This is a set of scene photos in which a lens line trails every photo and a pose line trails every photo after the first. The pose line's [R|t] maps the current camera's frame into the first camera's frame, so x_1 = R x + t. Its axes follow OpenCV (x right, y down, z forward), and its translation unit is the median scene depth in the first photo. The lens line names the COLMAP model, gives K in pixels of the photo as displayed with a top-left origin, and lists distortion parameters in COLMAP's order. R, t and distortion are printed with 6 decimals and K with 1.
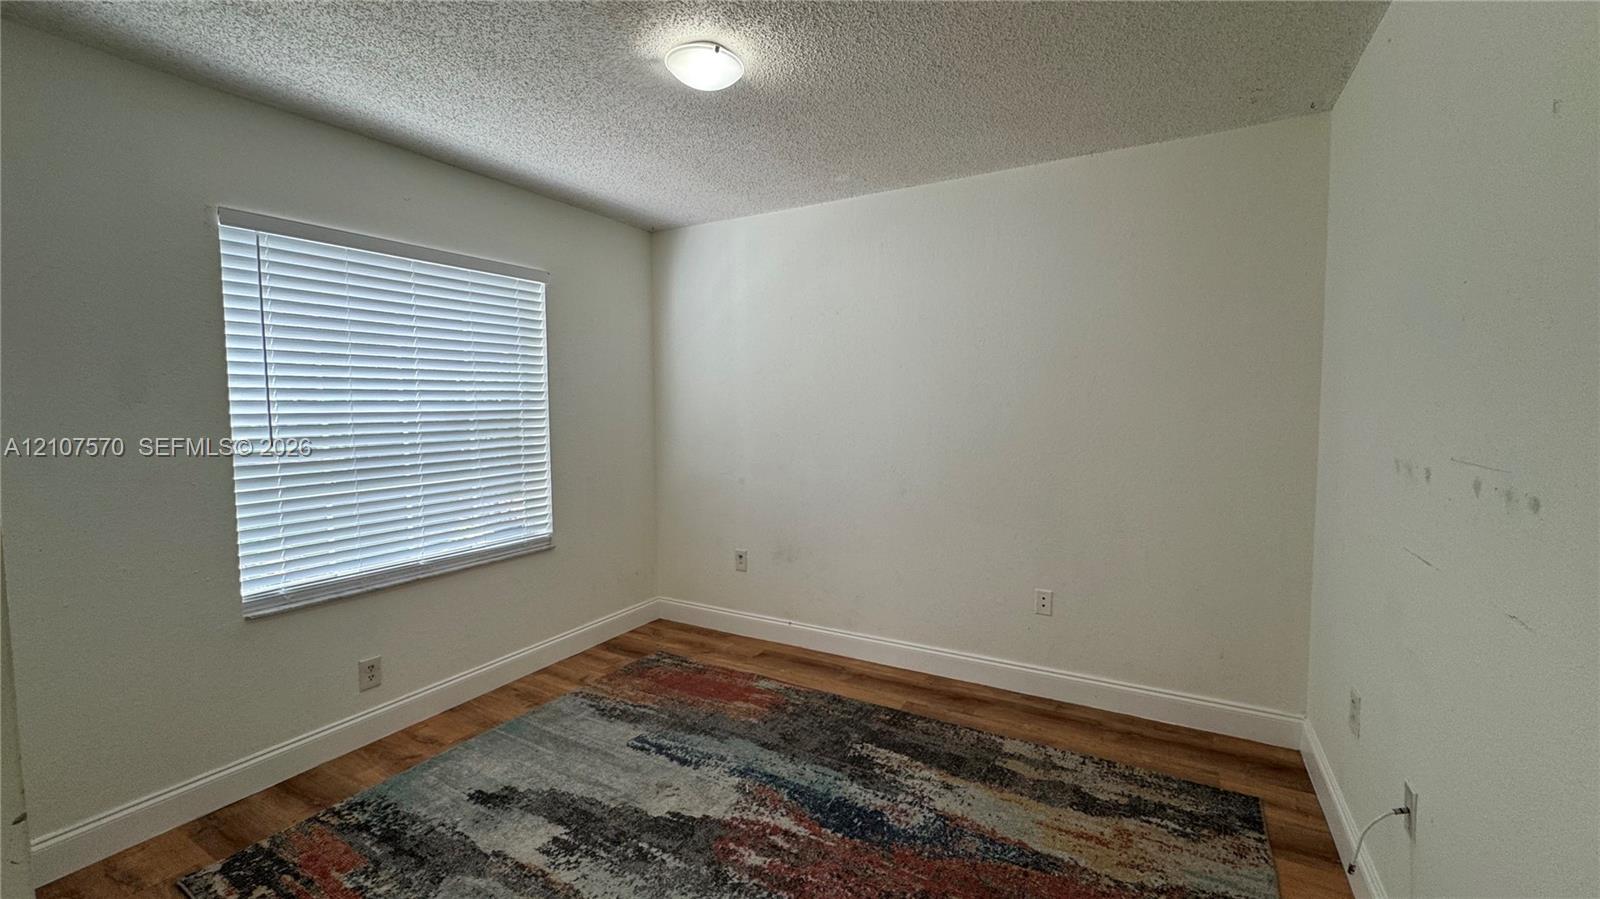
lens RADIAL K [[634.2, 0, 803.9], [0, 634.2, 447.6], [0, 0, 1]] dist [-0.003156, 0.000012]
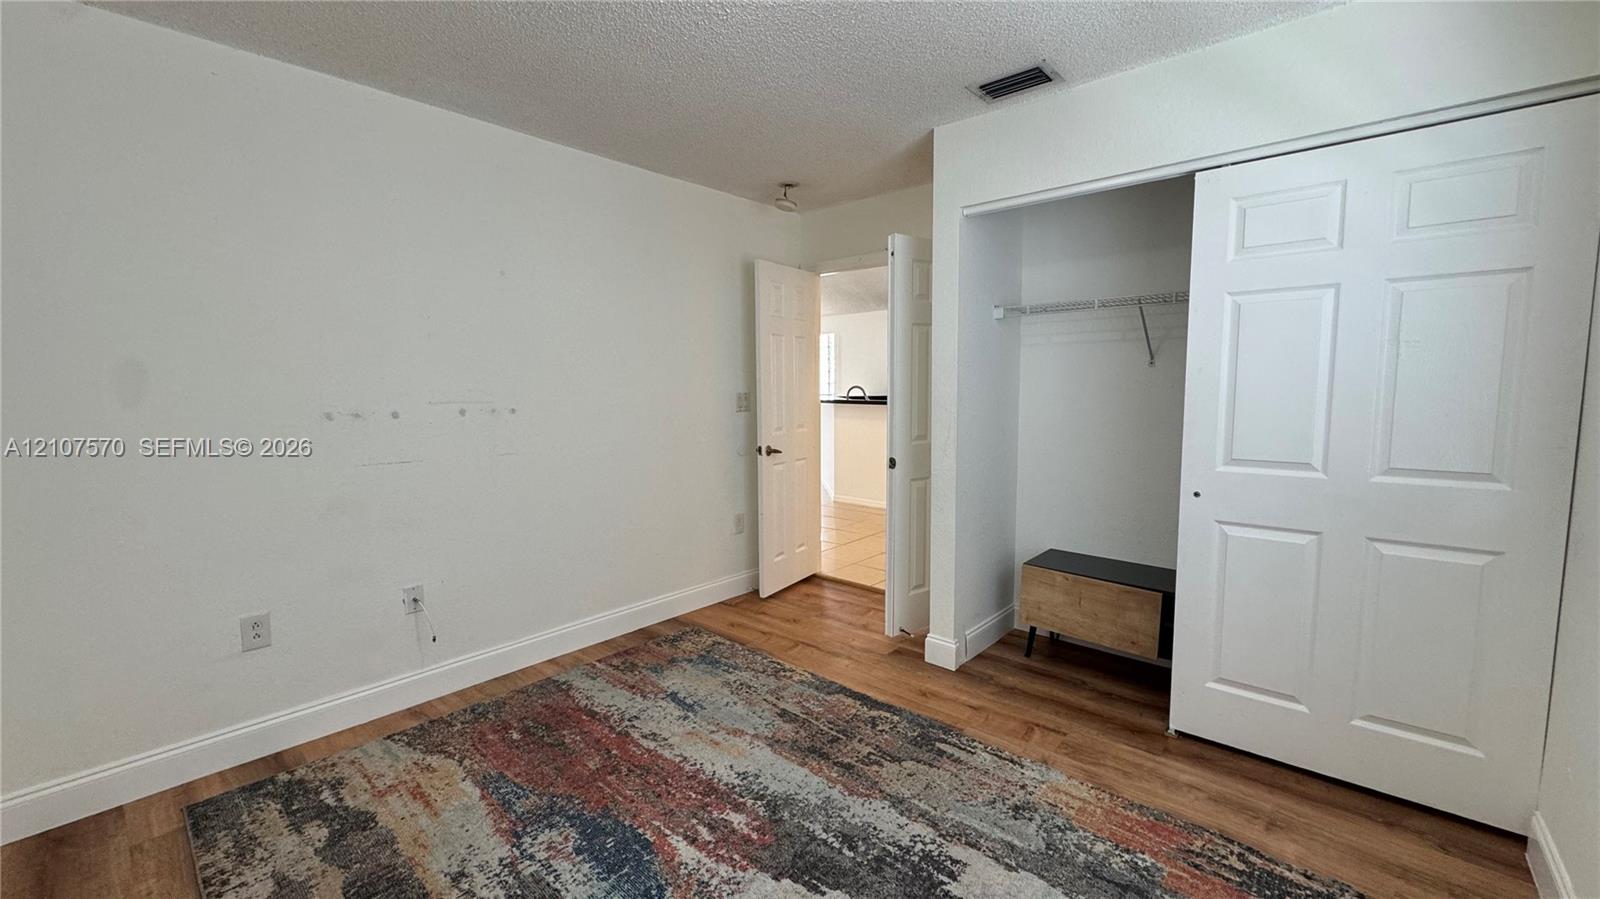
lens RADIAL K [[634.2, 0, 803.9], [0, 634.2, 447.6], [0, 0, 1]] dist [-0.003156, 0.000012]
pose [[-0.979270, -0.006992, 0.202441, -0.370118], [0.026419, 0.986459, 0.161868, -0.089495], [-0.200831, 0.163861, -0.965824, 1.790563]]
